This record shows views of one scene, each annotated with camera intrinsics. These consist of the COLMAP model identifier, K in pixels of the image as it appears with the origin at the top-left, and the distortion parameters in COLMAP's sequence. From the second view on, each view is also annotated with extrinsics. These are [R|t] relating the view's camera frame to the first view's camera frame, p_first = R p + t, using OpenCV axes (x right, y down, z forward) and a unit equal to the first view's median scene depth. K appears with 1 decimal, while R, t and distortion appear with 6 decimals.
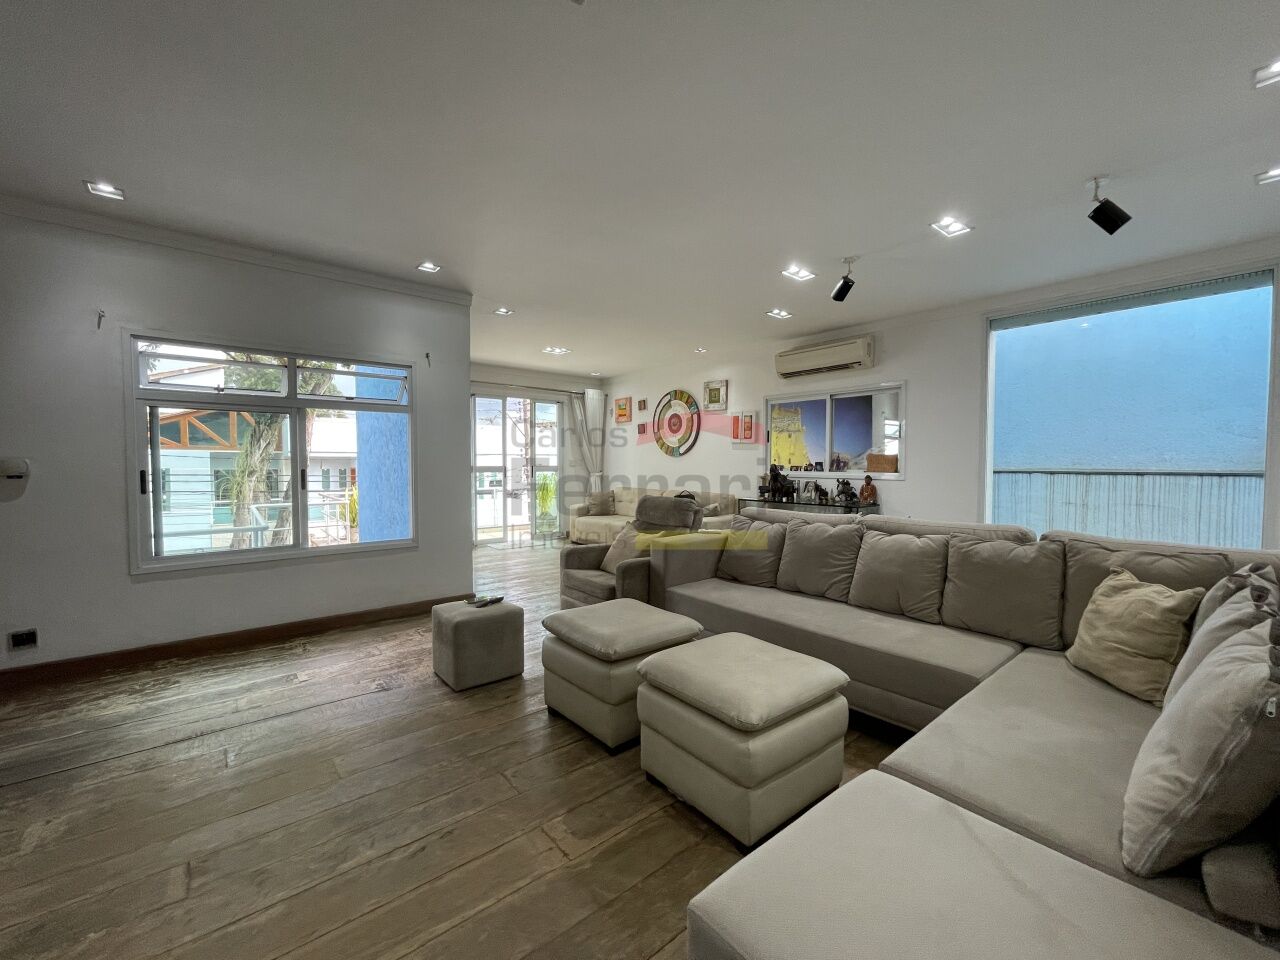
lens RADIAL K [[518.5, 0, 641.3], [0, 518.5, 484.2], [0, 0, 1]] dist [0.000041, -0.001699]
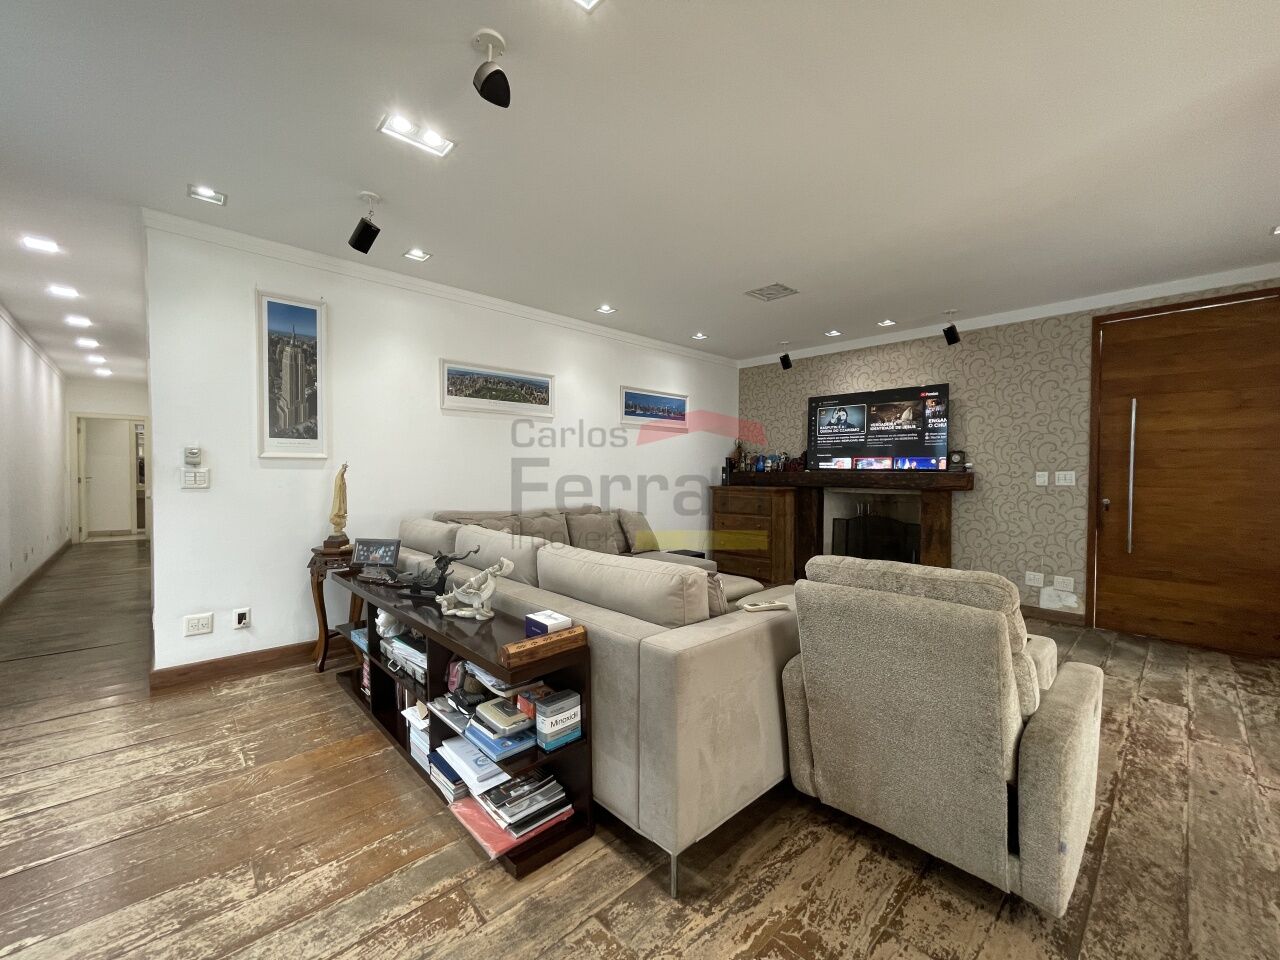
lens RADIAL K [[518.5, 0, 637.6], [0, 518.5, 482.5], [0, 0, 1]] dist [0.000041, -0.001699]
pose [[-0.998240, -0.007771, -0.058797, 0.141780], [-0.011460, 0.997969, 0.062656, -0.030617], [0.058190, 0.063220, -0.996302, 0.733354]]
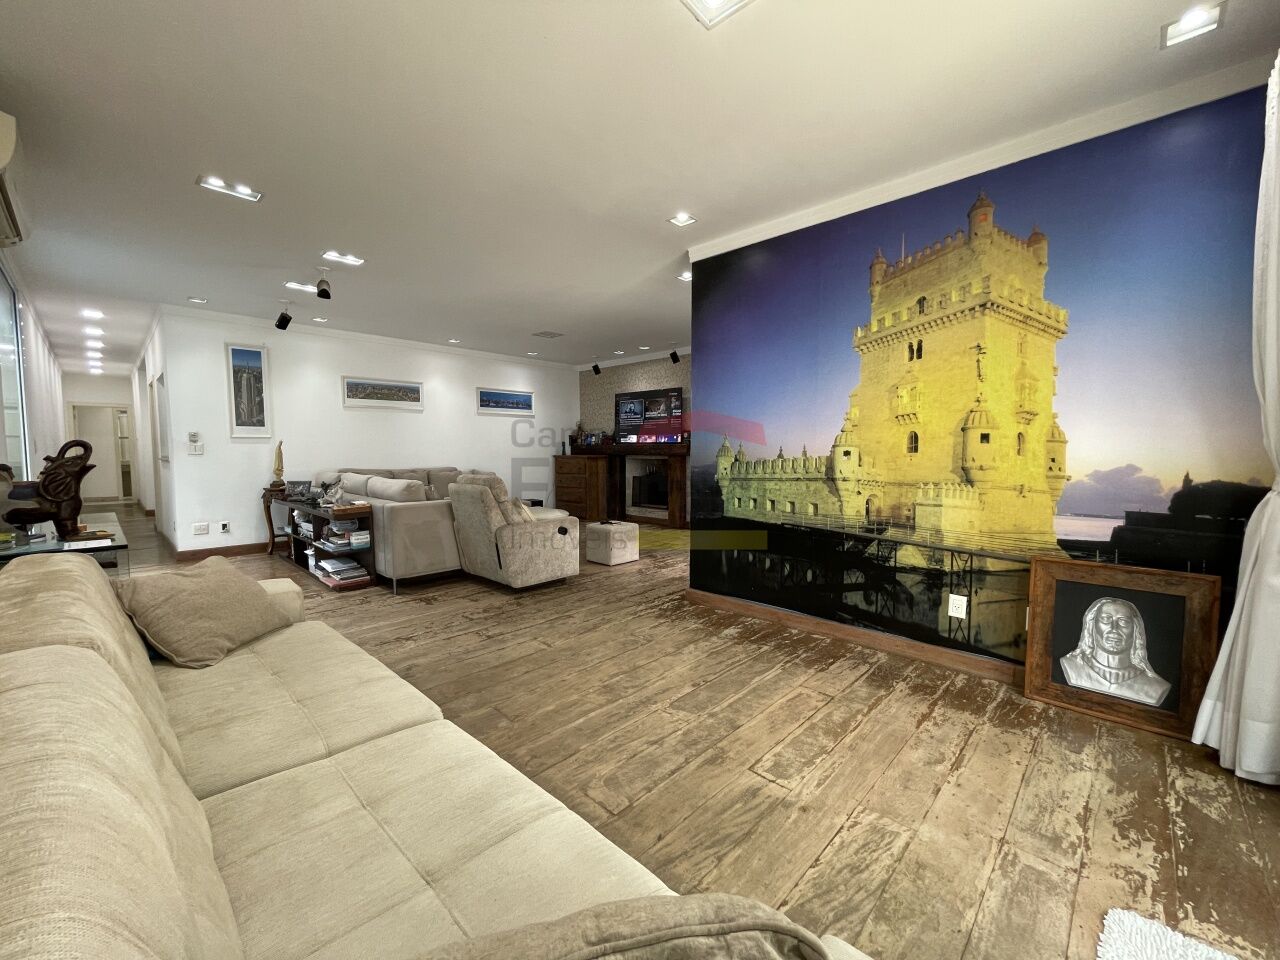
lens RADIAL K [[518.5, 0, 637.0], [0, 518.5, 482.6], [0, 0, 1]] dist [0.000041, -0.001699]
pose [[-0.994367, 0.004425, -0.105904, -0.085521], [-0.006901, 0.994305, 0.106345, -0.039724], [0.105772, 0.106477, -0.988673, 1.112754]]
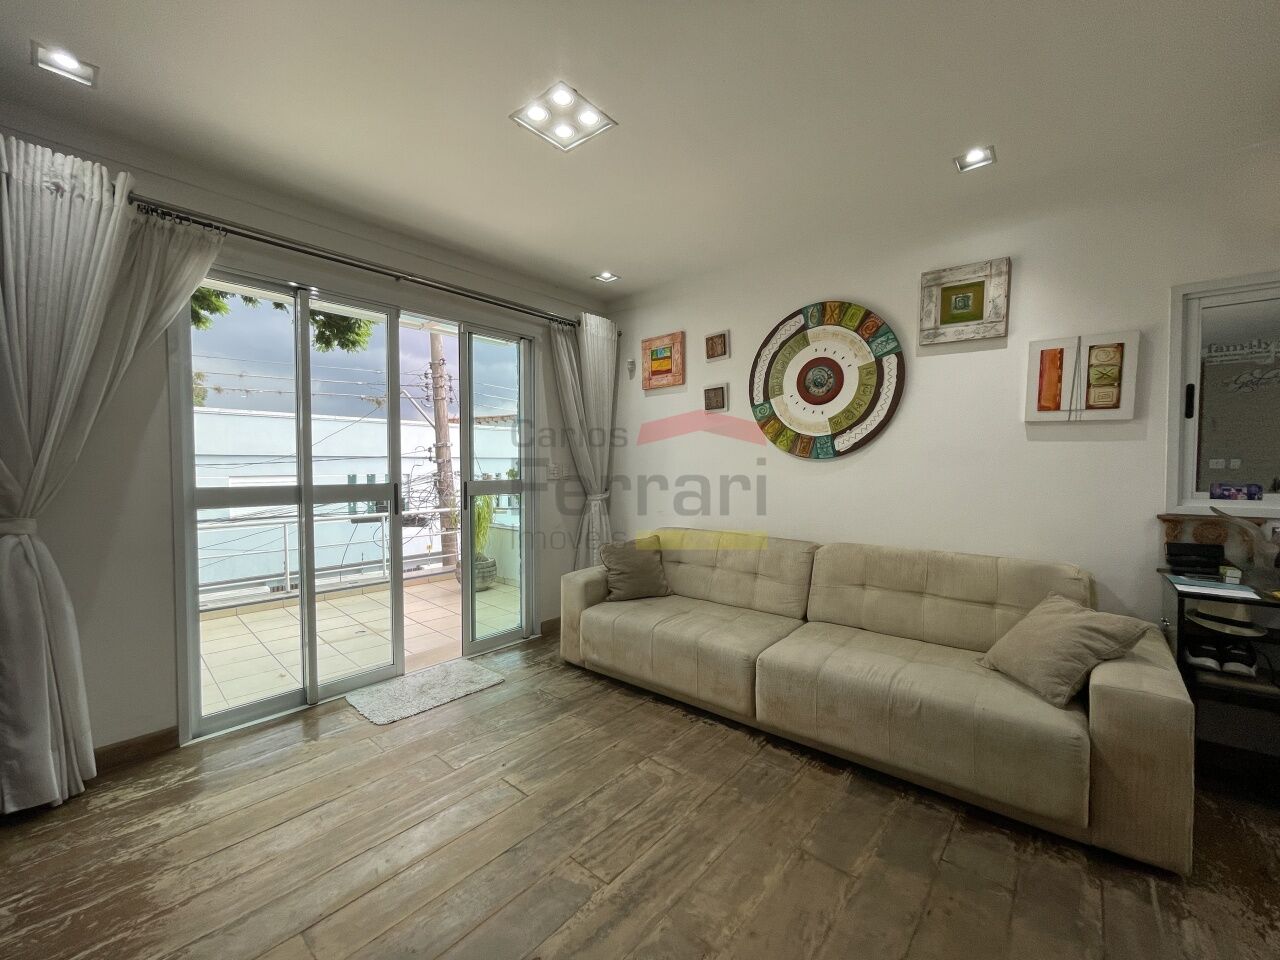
lens RADIAL K [[518.5, 0, 640.8], [0, 518.5, 483.2], [0, 0, 1]] dist [0.000041, -0.001699]
pose [[0.985947, -0.008750, 0.166830, -0.151800], [0.010473, 0.999901, -0.009449, -0.031105], [-0.166731, 0.011063, 0.985940, 0.608796]]
